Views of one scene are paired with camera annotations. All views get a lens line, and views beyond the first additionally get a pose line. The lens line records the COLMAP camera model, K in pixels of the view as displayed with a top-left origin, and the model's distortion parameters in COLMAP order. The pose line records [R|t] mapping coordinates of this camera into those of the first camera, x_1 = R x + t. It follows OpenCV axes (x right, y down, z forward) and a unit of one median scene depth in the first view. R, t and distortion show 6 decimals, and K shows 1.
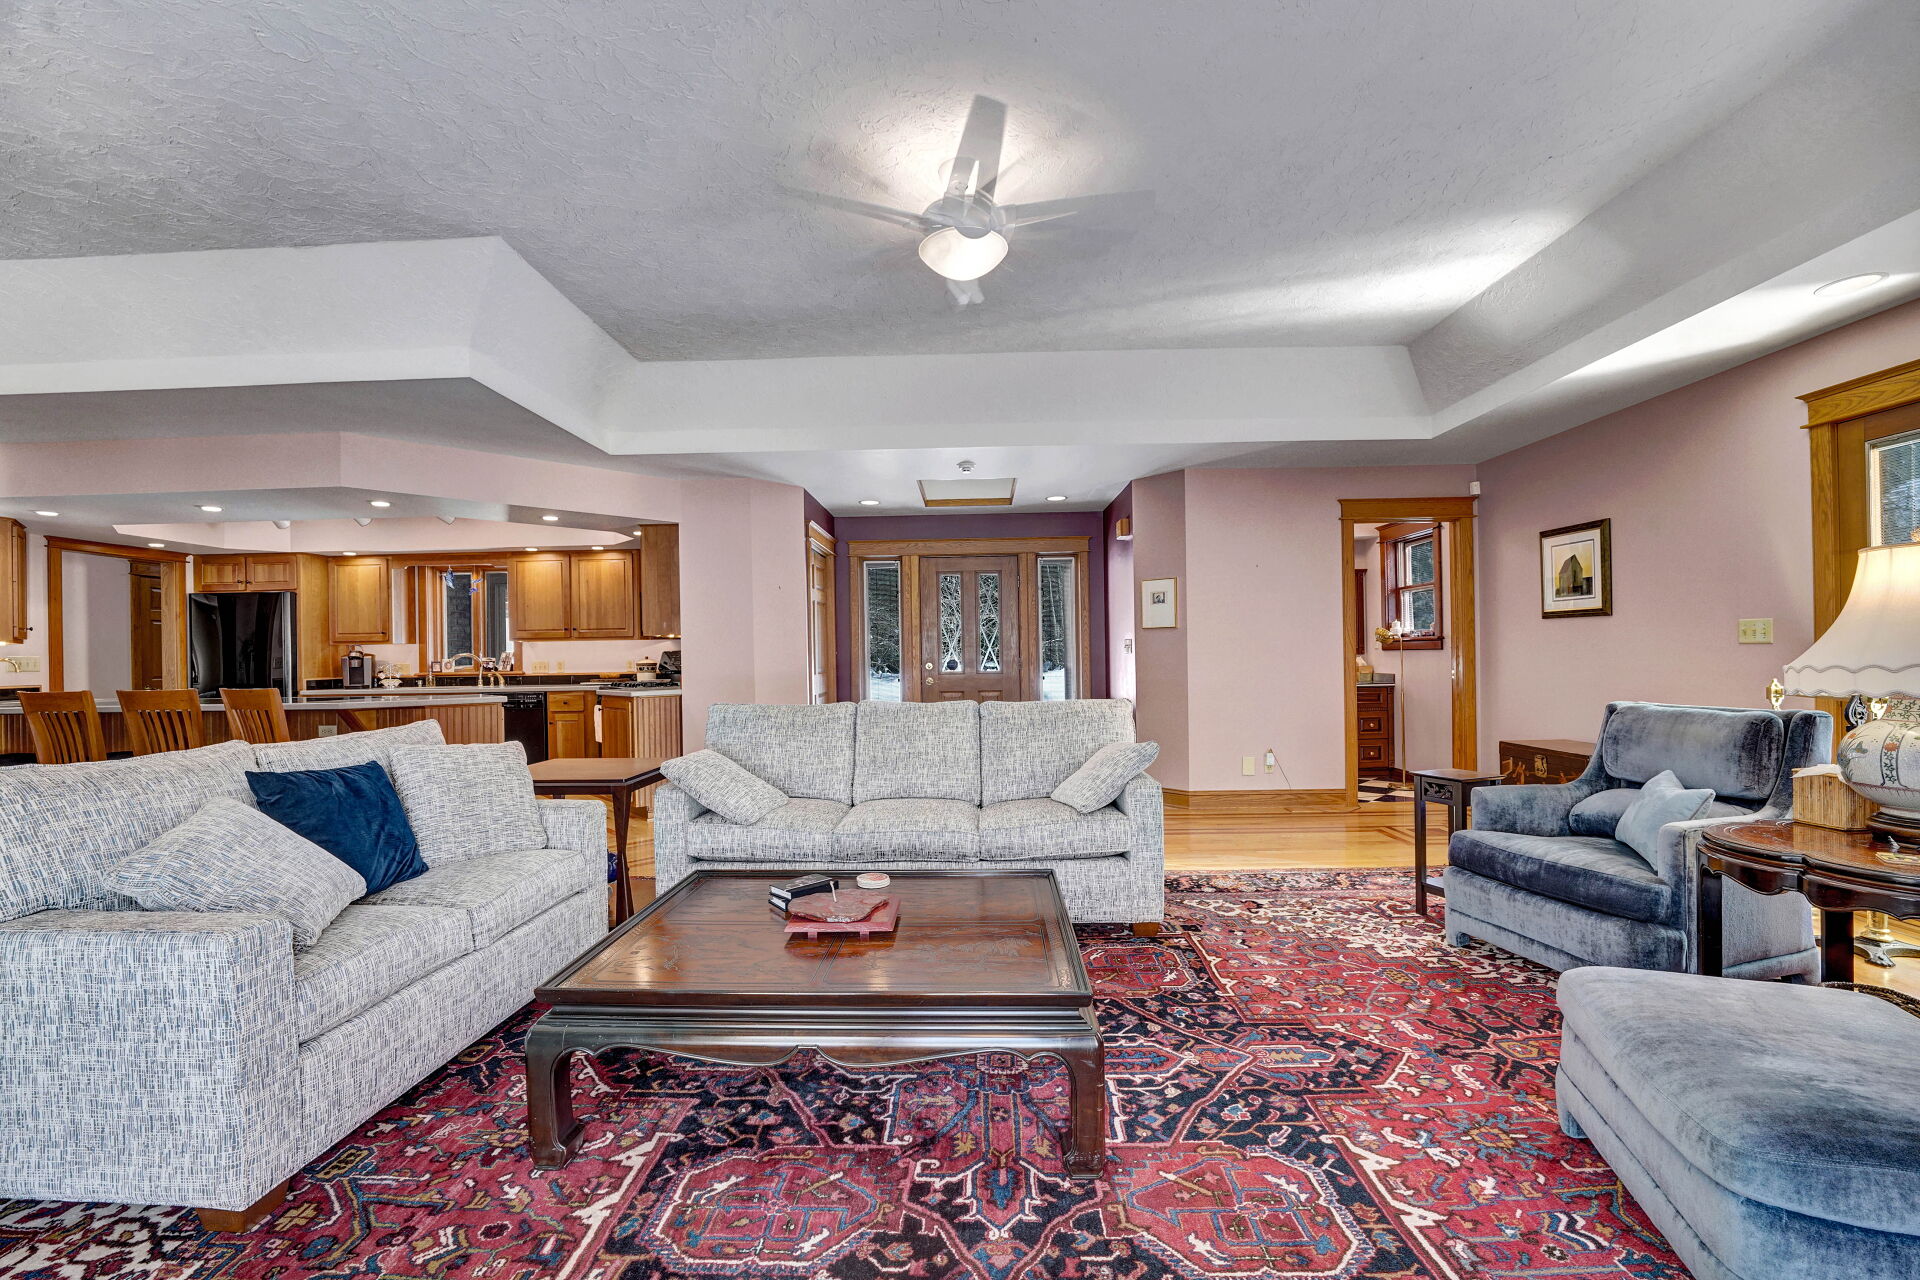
lens RADIAL K [[791.6, 0, 958.6], [0, 791.6, 644.9], [0, 0, 1]] dist [-0.028361, 0.002222]
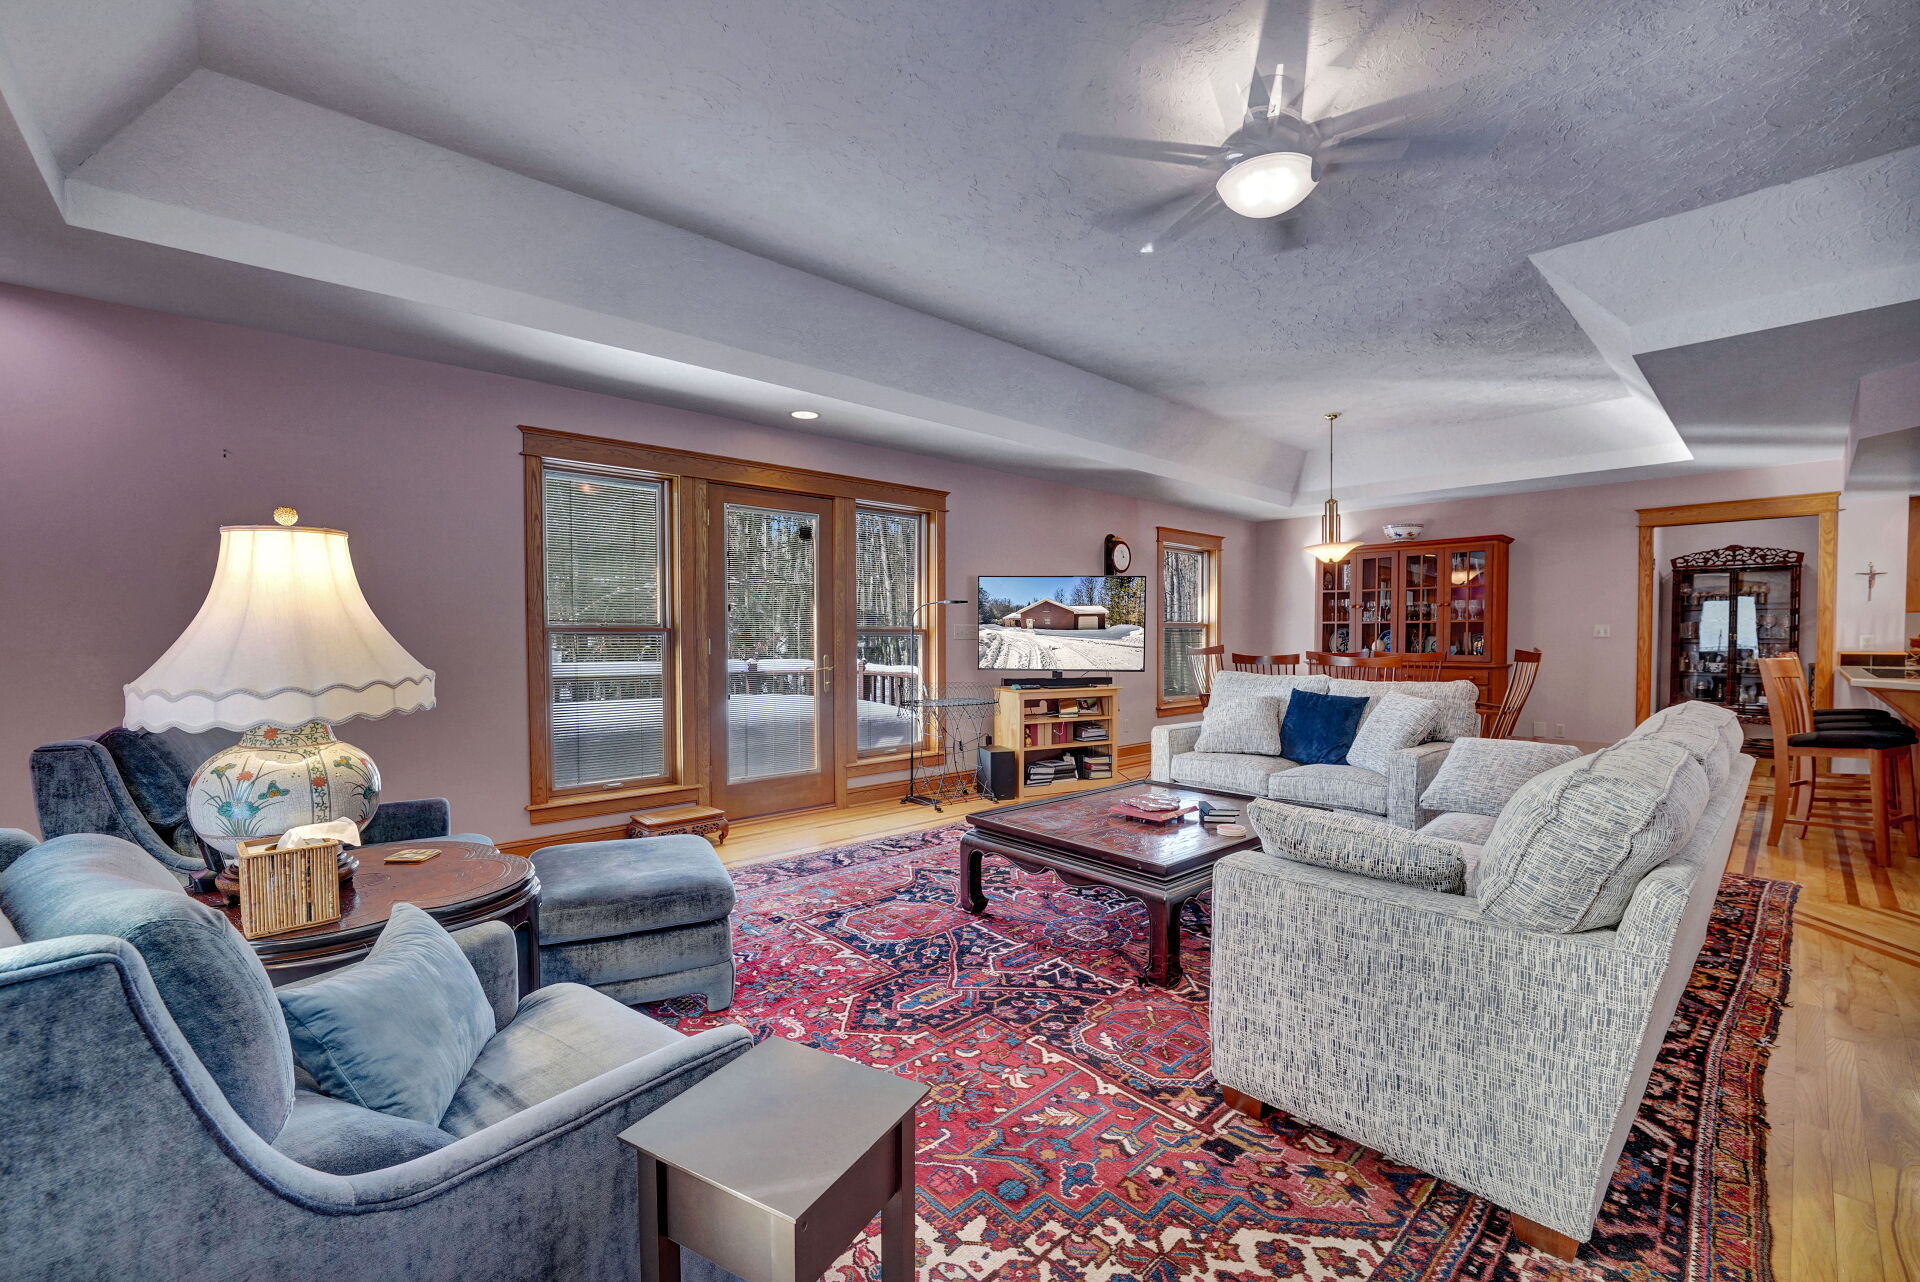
lens RADIAL K [[791.6, 0, 954.7], [0, 791.6, 648.5], [0, 0, 1]] dist [-0.028361, 0.002222]
pose [[-0.731611, 0.029413, -0.681088, 0.581635], [0.022751, 0.999566, 0.018729, -0.001622], [0.681343, -0.001793, -0.731962, 0.933398]]
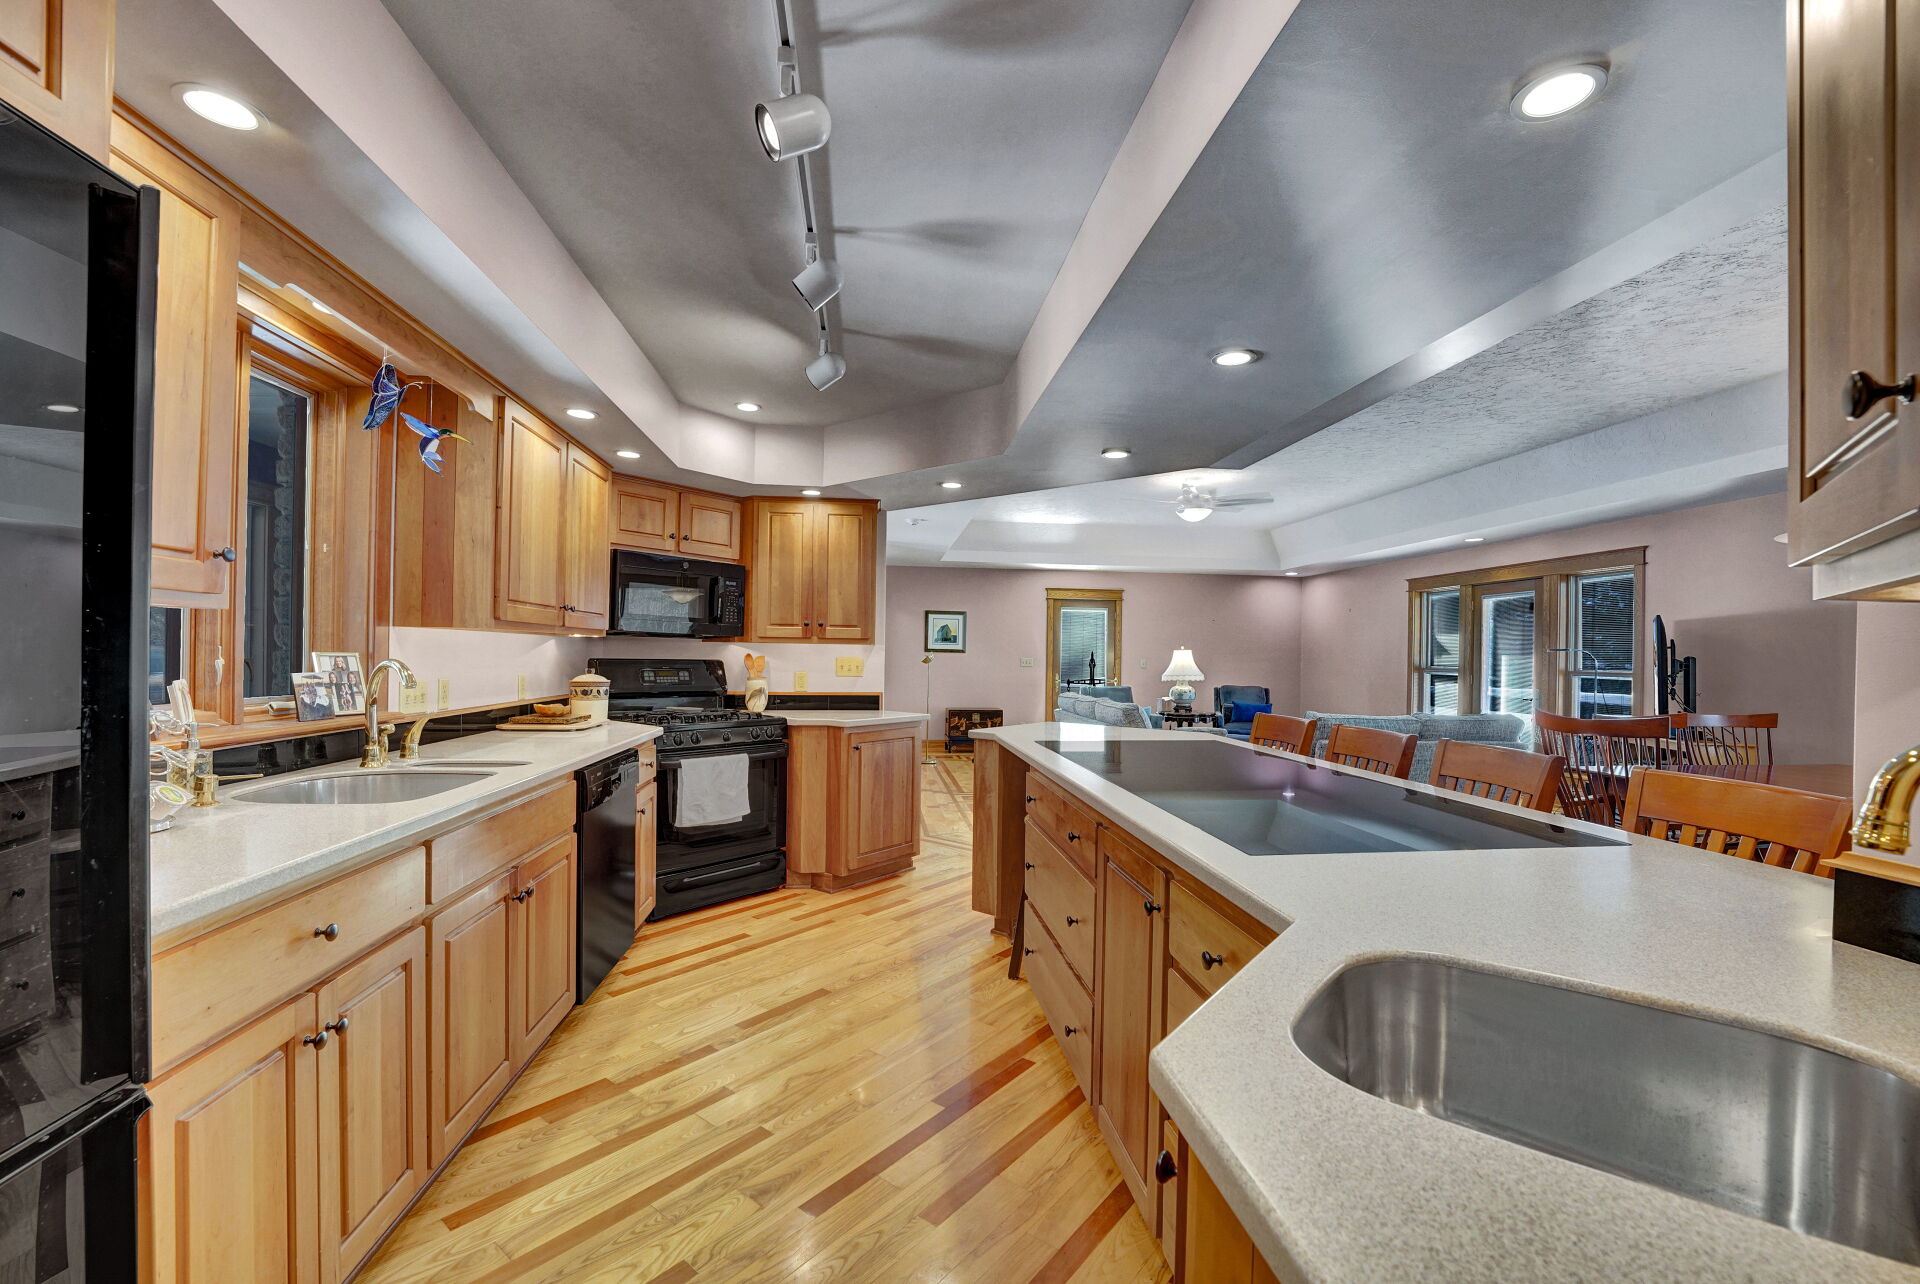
lens RADIAL K [[791.6, 0, 961.0], [0, 791.6, 657.4], [0, 0, 1]] dist [-0.028361, 0.002222]
pose [[-0.130393, 0.013223, 0.991374, -1.577500], [-0.025228, 0.999543, -0.016650, 0.016475], [-0.991141, -0.027181, -0.130000, 1.358503]]
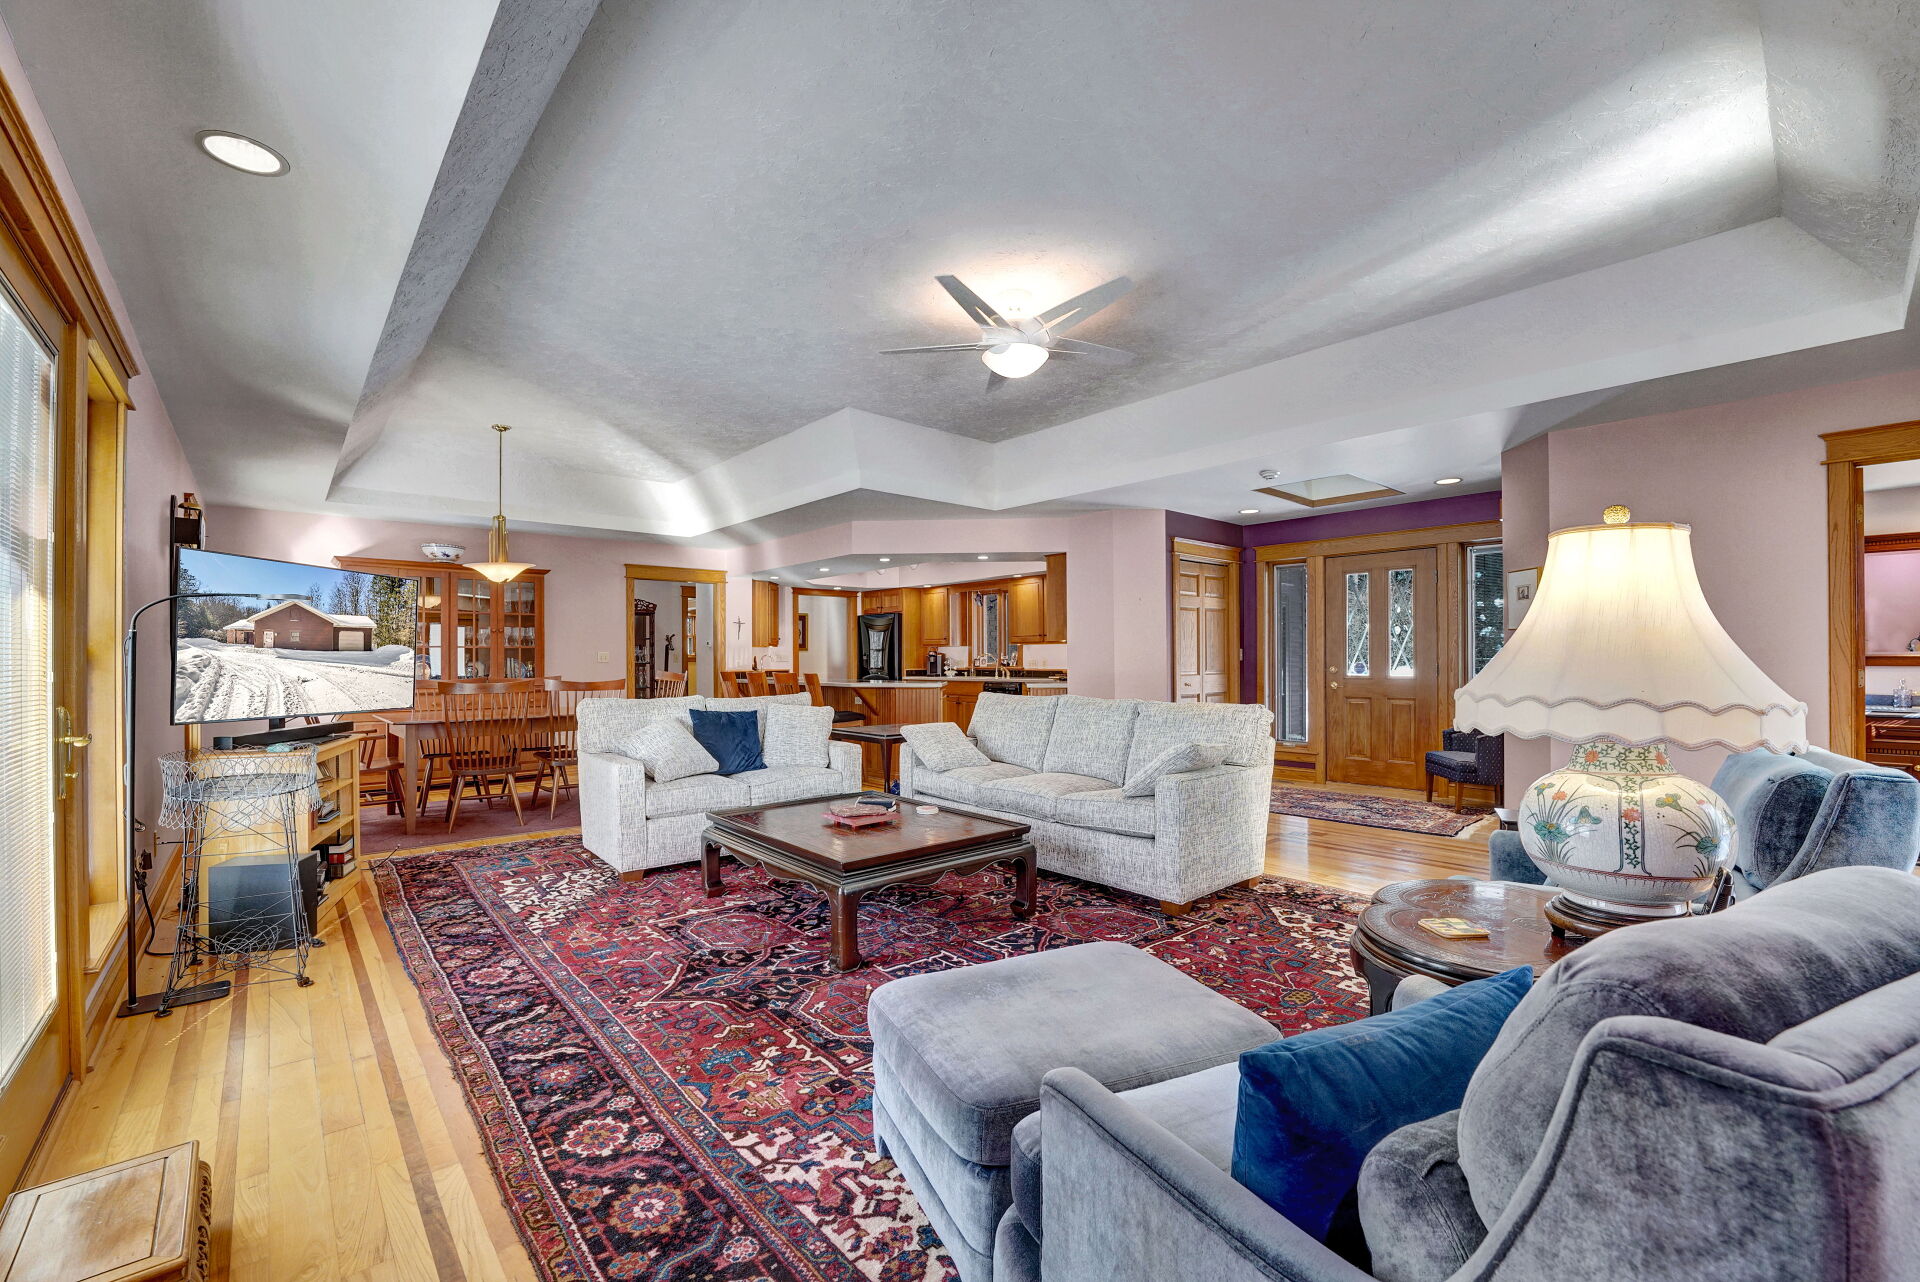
lens RADIAL K [[791.6, 0, 954.6], [0, 791.6, 648.8], [0, 0, 1]] dist [-0.028361, 0.002222]
pose [[0.672965, 0.003624, -0.739665, 0.614177], [0.002083, 0.999975, 0.006794, -0.010731], [0.739671, -0.006113, 0.672940, 0.016790]]
